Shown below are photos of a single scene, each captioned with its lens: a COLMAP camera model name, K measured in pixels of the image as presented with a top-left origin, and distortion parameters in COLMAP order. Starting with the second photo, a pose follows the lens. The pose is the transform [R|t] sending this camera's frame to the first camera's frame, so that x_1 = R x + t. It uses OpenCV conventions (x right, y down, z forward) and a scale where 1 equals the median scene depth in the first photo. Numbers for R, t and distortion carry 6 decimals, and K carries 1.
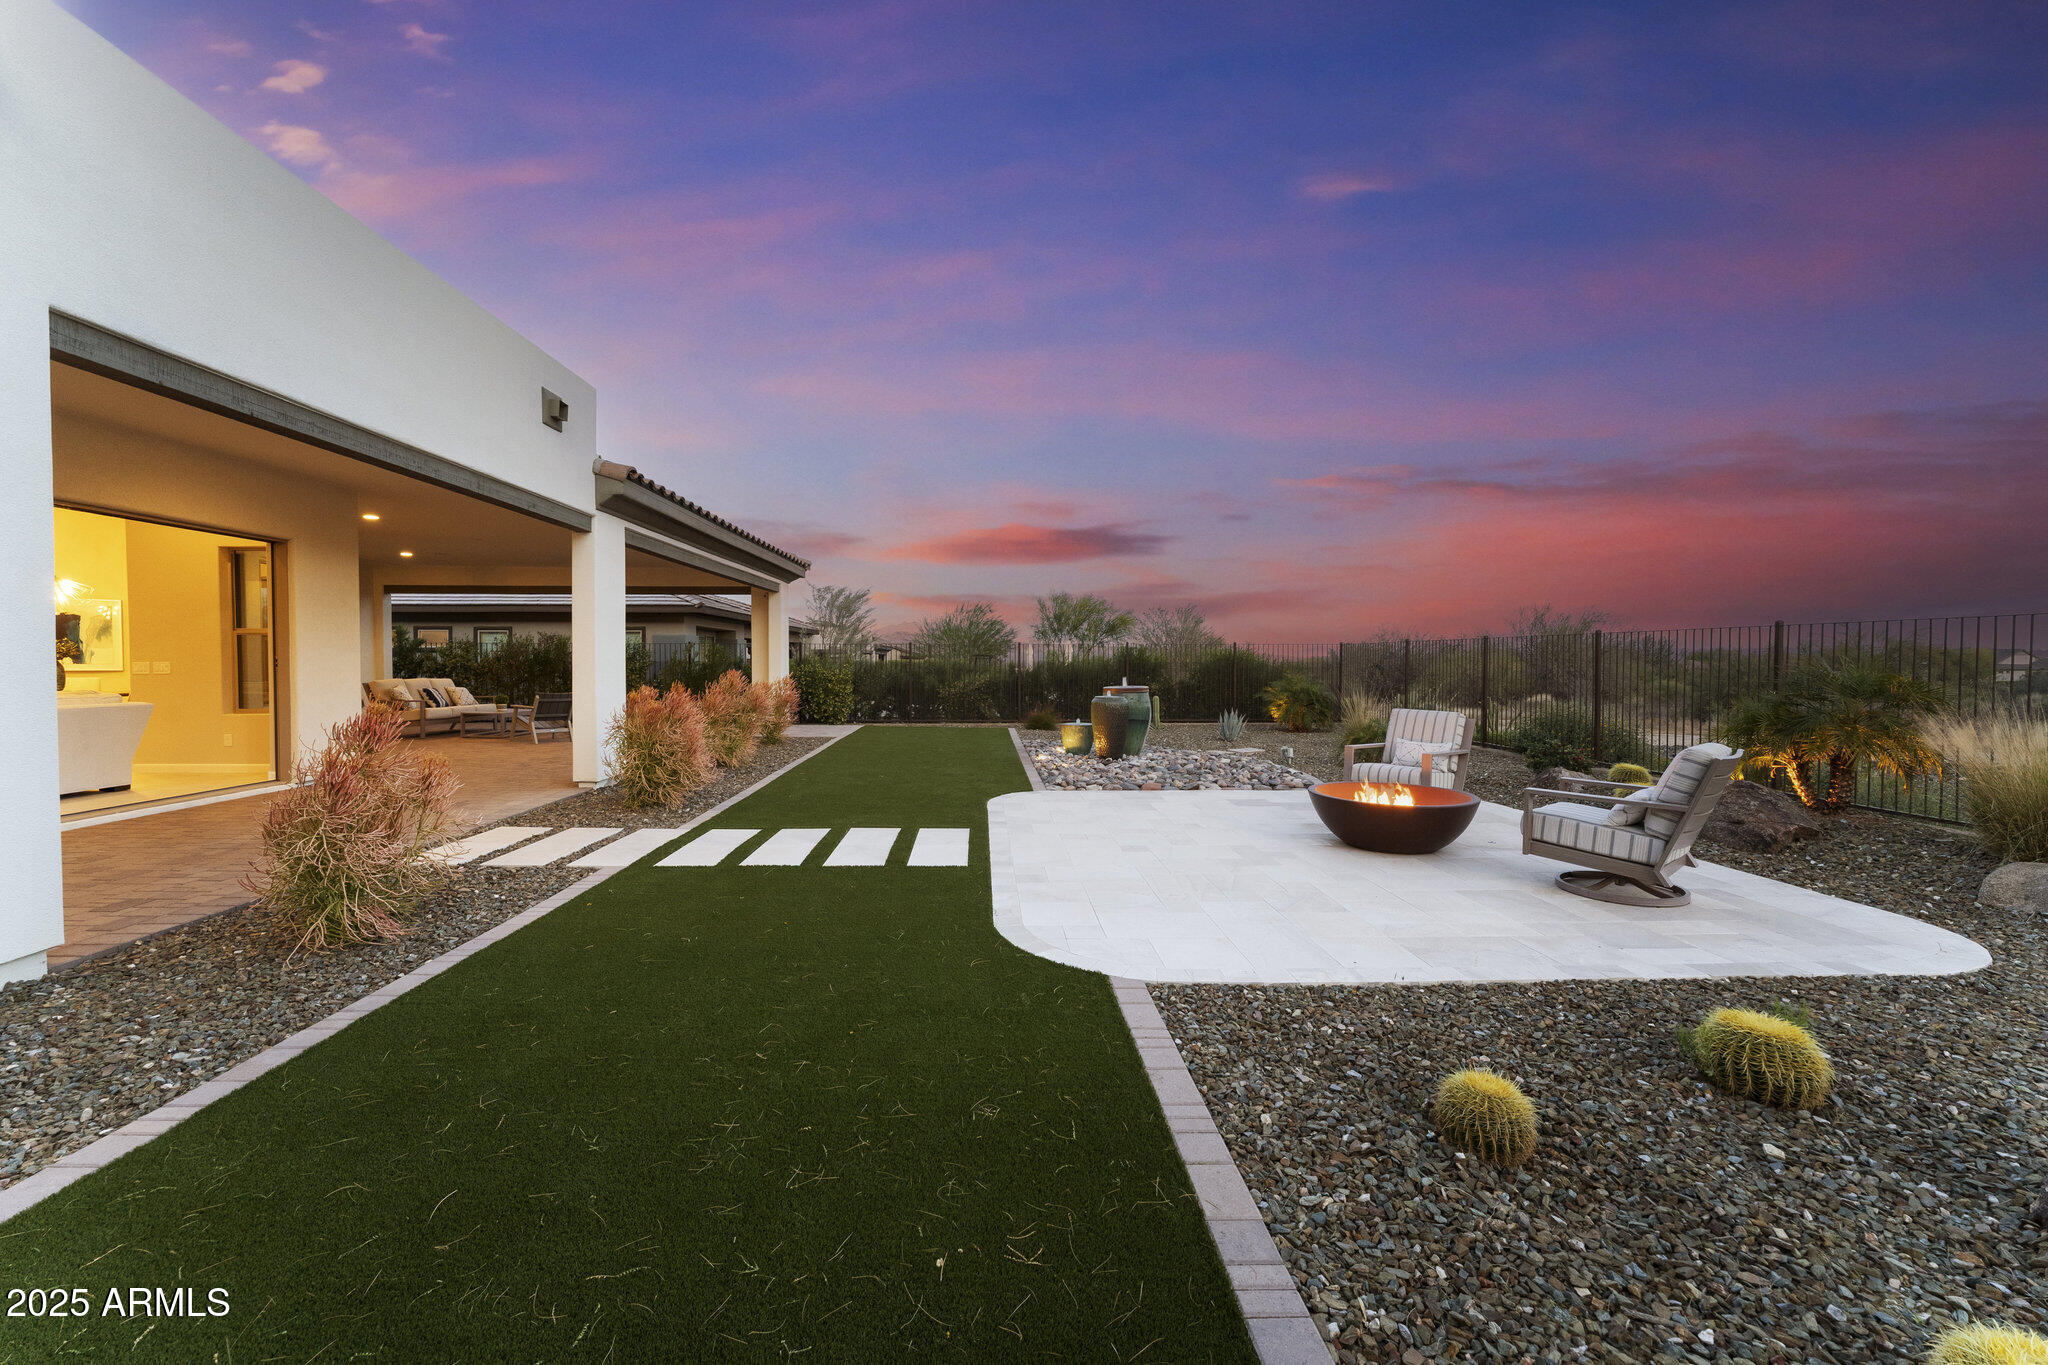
lens RADIAL K [[811.4, 0, 1019.5], [0, 811.4, 688.5], [0, 0, 1]] dist [-0.003623, 0.000201]
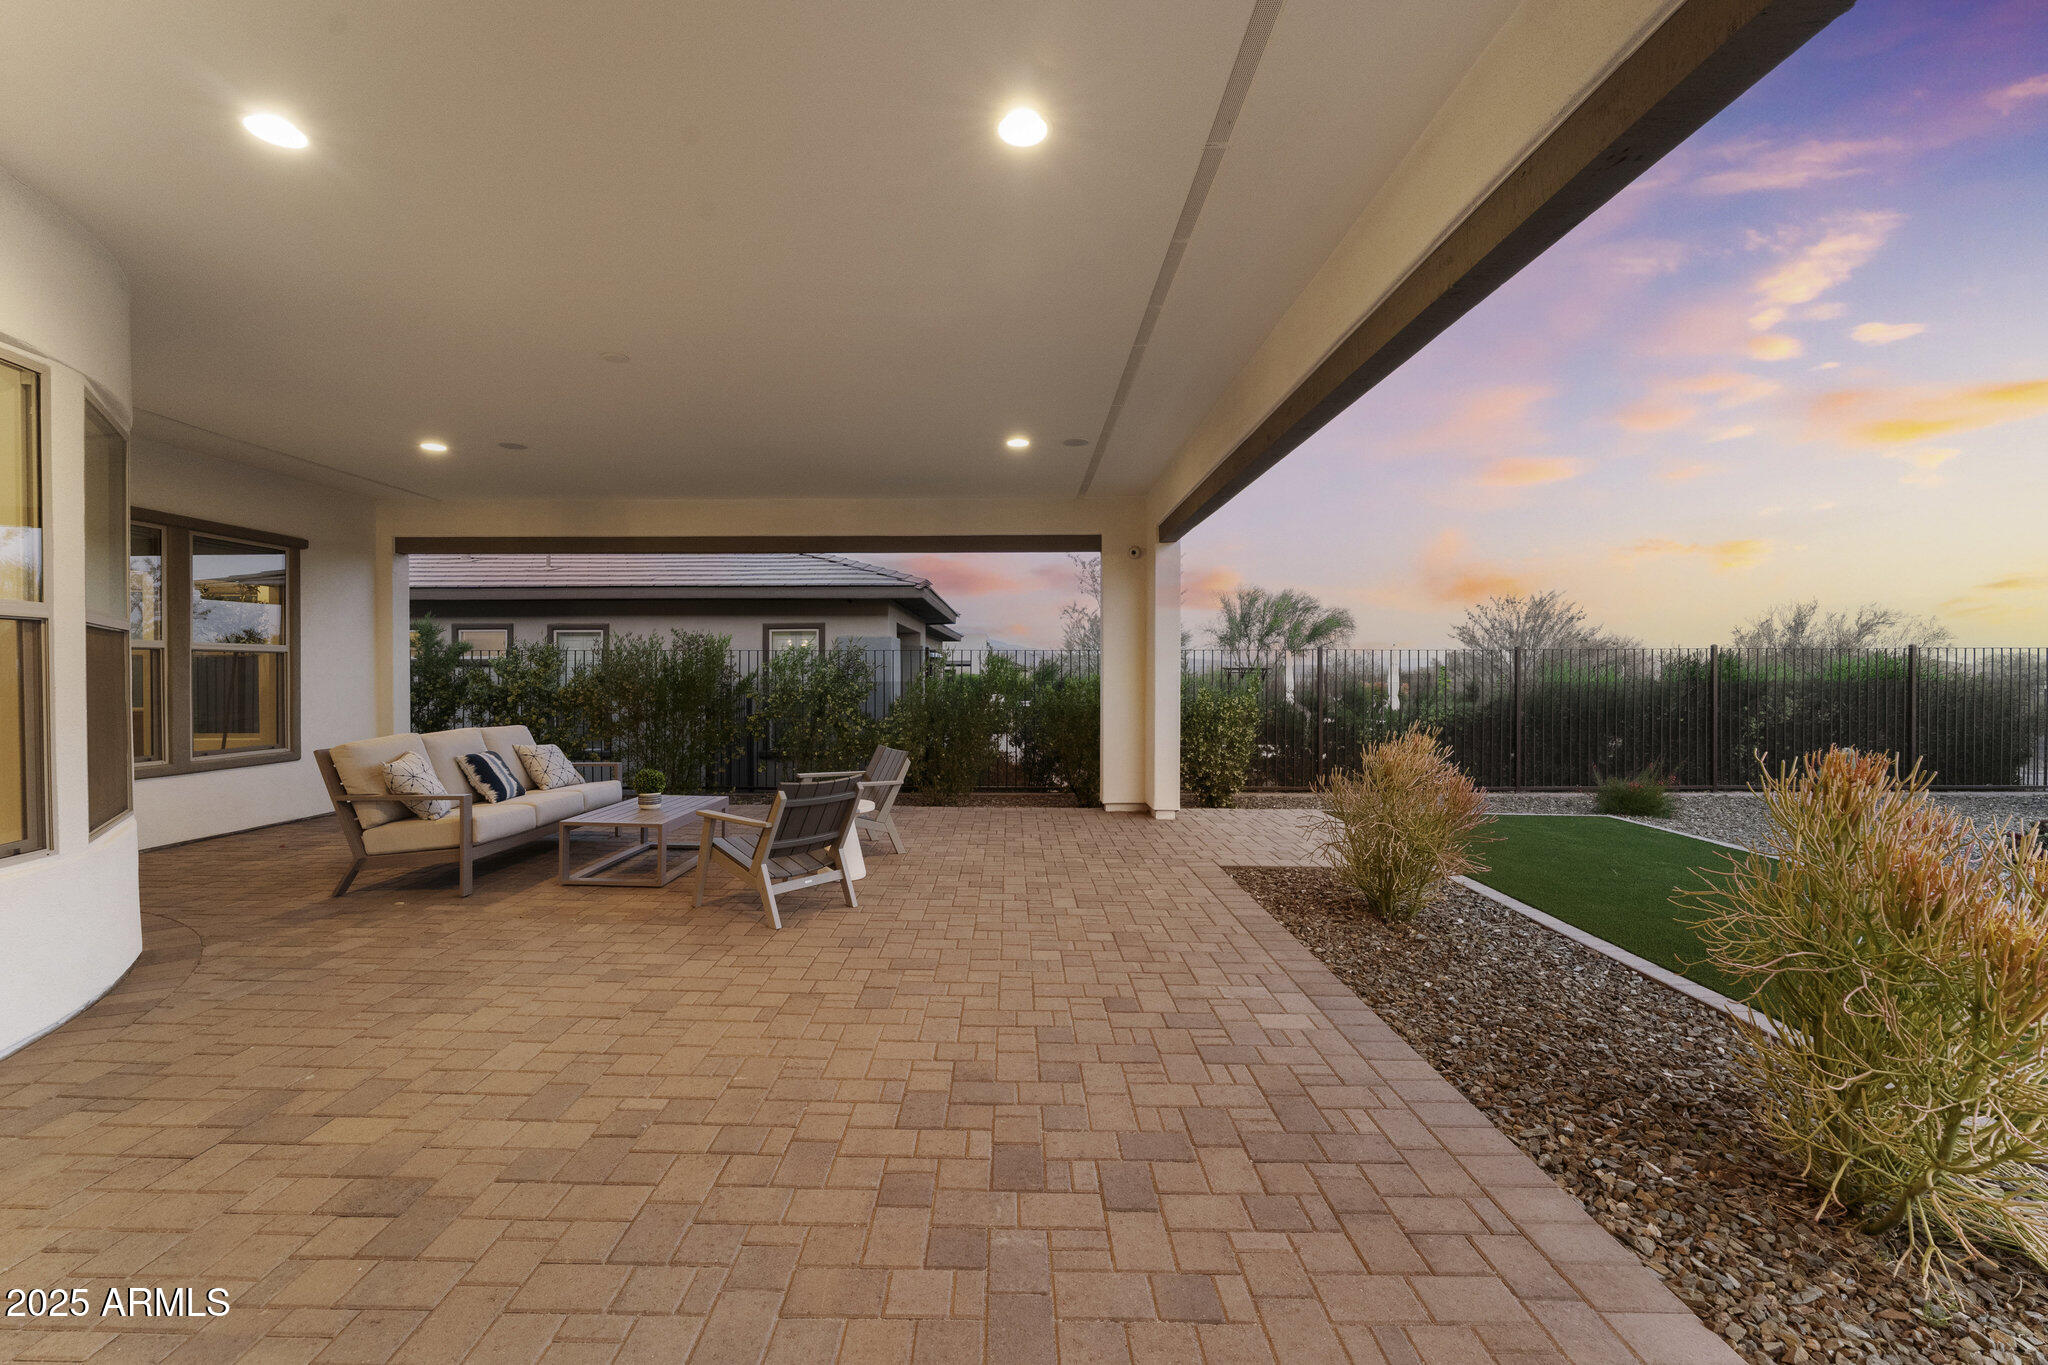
lens RADIAL K [[811.4, 0, 1014.5], [0, 811.4, 684.1], [0, 0, 1]] dist [-0.003623, 0.000201]
pose [[0.999280, -0.000825, -0.037920, -0.369302], [0.000152, 0.999843, -0.017728, -0.025295], [0.037928, 0.017709, 0.999124, 0.498995]]
